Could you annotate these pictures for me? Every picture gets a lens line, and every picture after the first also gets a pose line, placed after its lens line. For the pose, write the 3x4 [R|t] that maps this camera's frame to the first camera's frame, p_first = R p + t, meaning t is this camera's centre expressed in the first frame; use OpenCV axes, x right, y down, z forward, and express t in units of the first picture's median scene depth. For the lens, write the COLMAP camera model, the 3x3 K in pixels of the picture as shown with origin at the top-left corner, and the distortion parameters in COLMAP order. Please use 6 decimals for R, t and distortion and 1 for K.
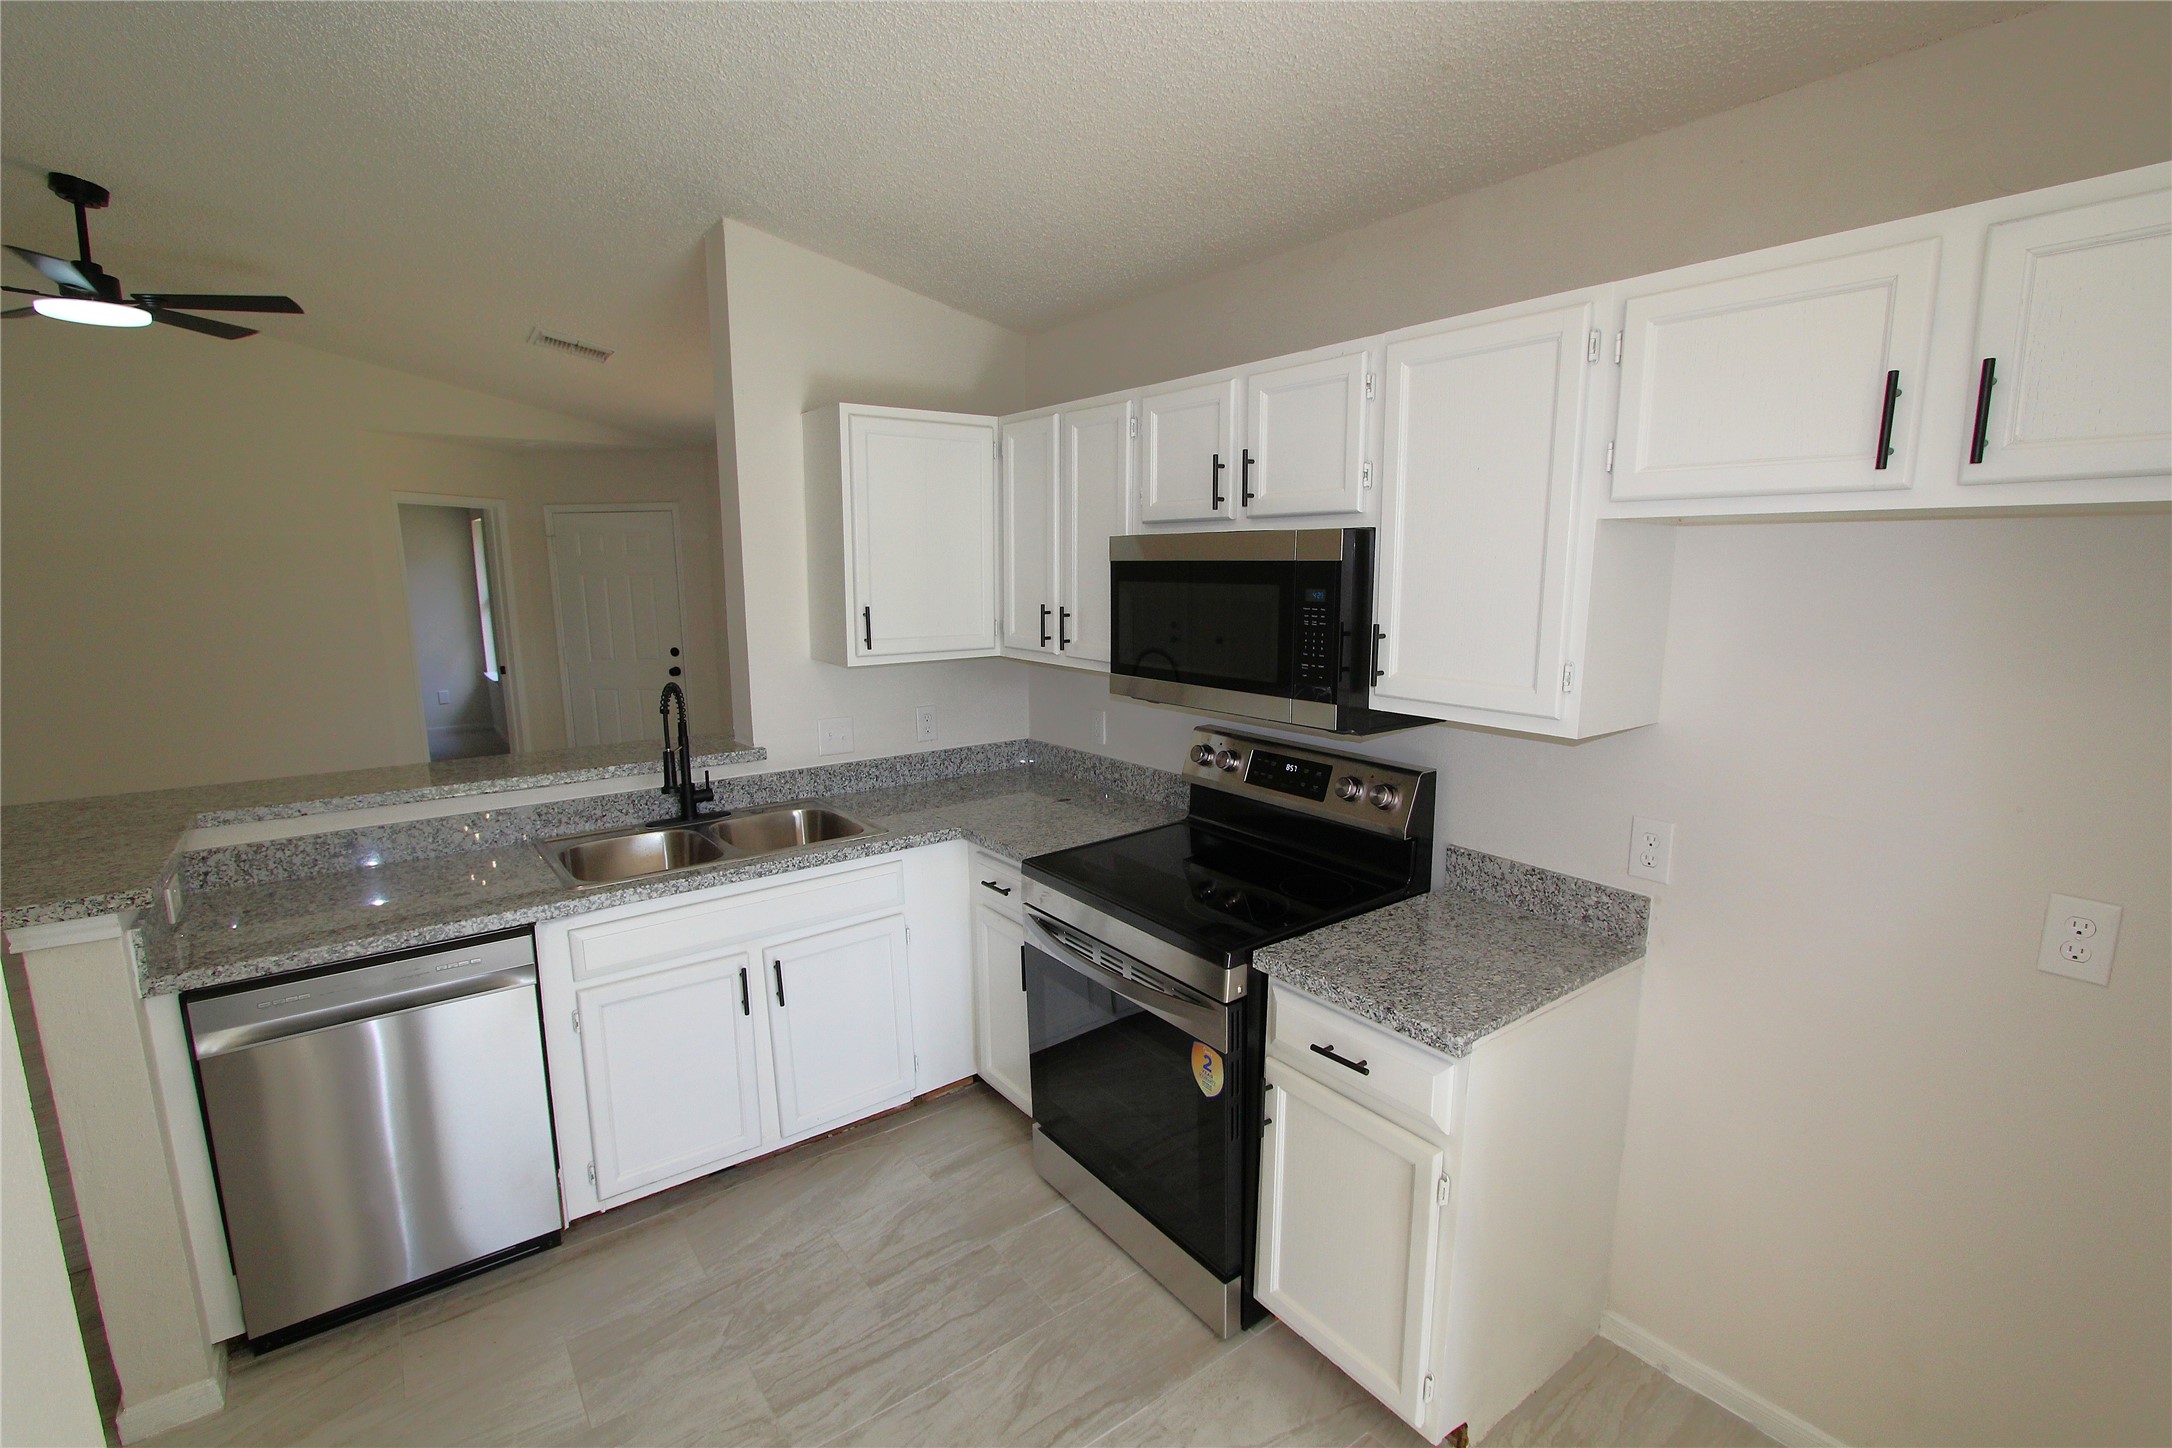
lens RADIAL K [[997.1, 0, 1088.0], [0, 997.1, 730.4], [0, 0, 1]] dist [-0.013844, 0.001618]
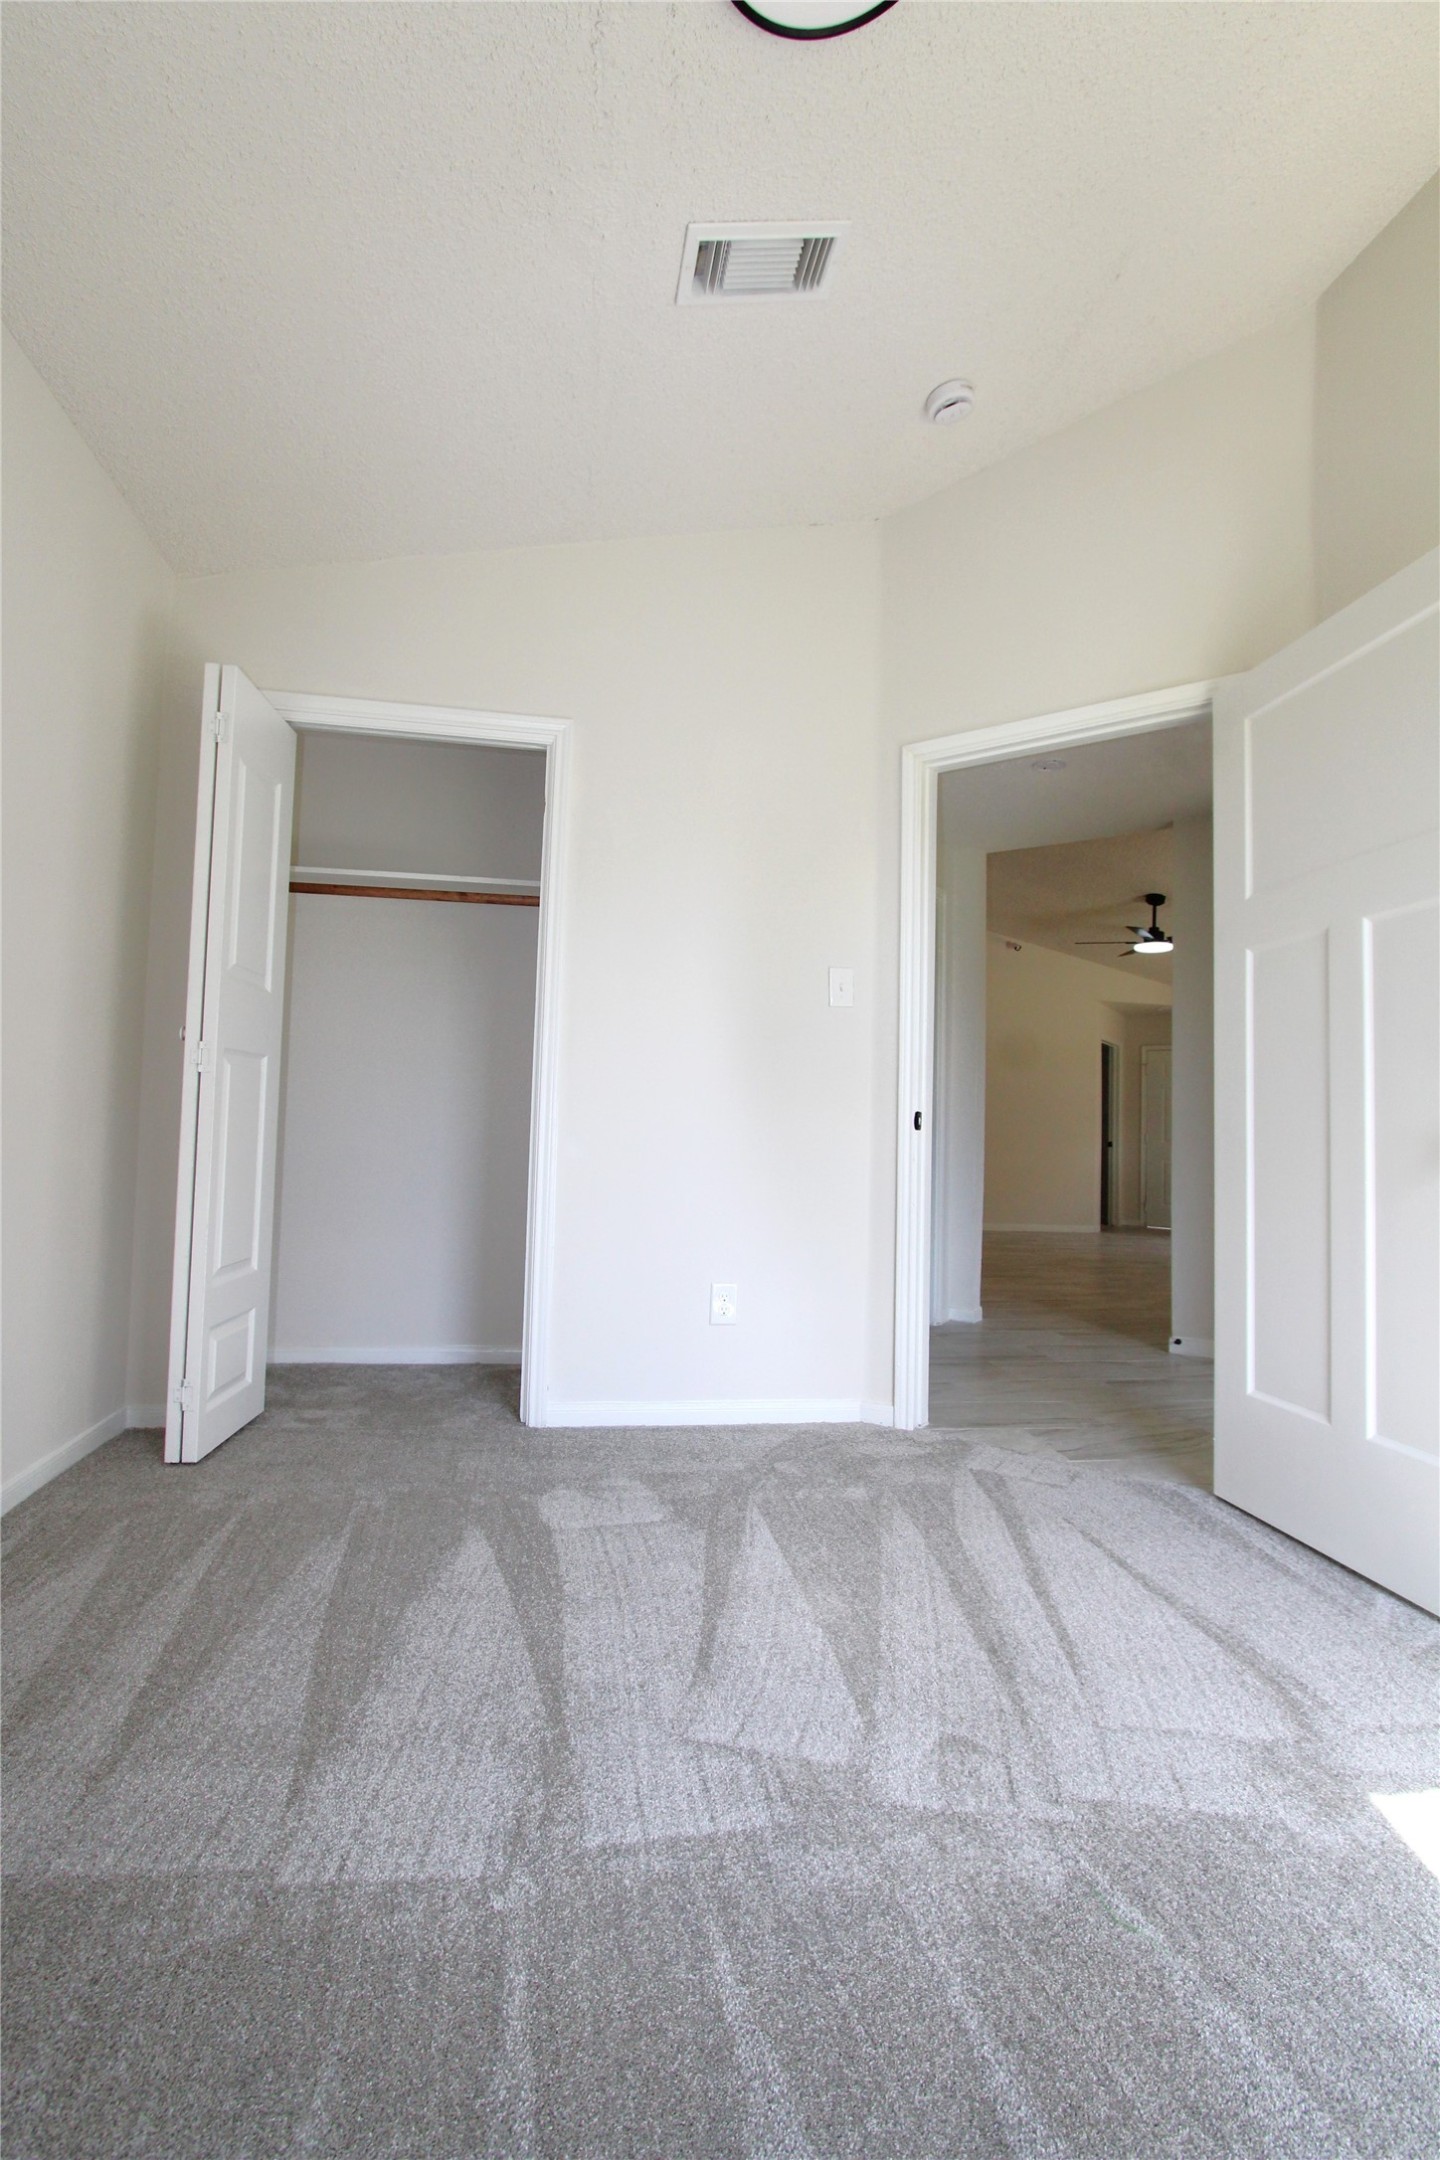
lens RADIAL K [[991.6, 0, 754.7], [0, 991.6, 1073.6], [0, 0, 1]] dist [-0.013844, 0.001618]
pose [[0.902094, 0.017473, -0.431187, -1.058340], [-0.114102, 0.973278, -0.199275, 0.528107], [0.416183, 0.228964, 0.879981, -1.680506]]
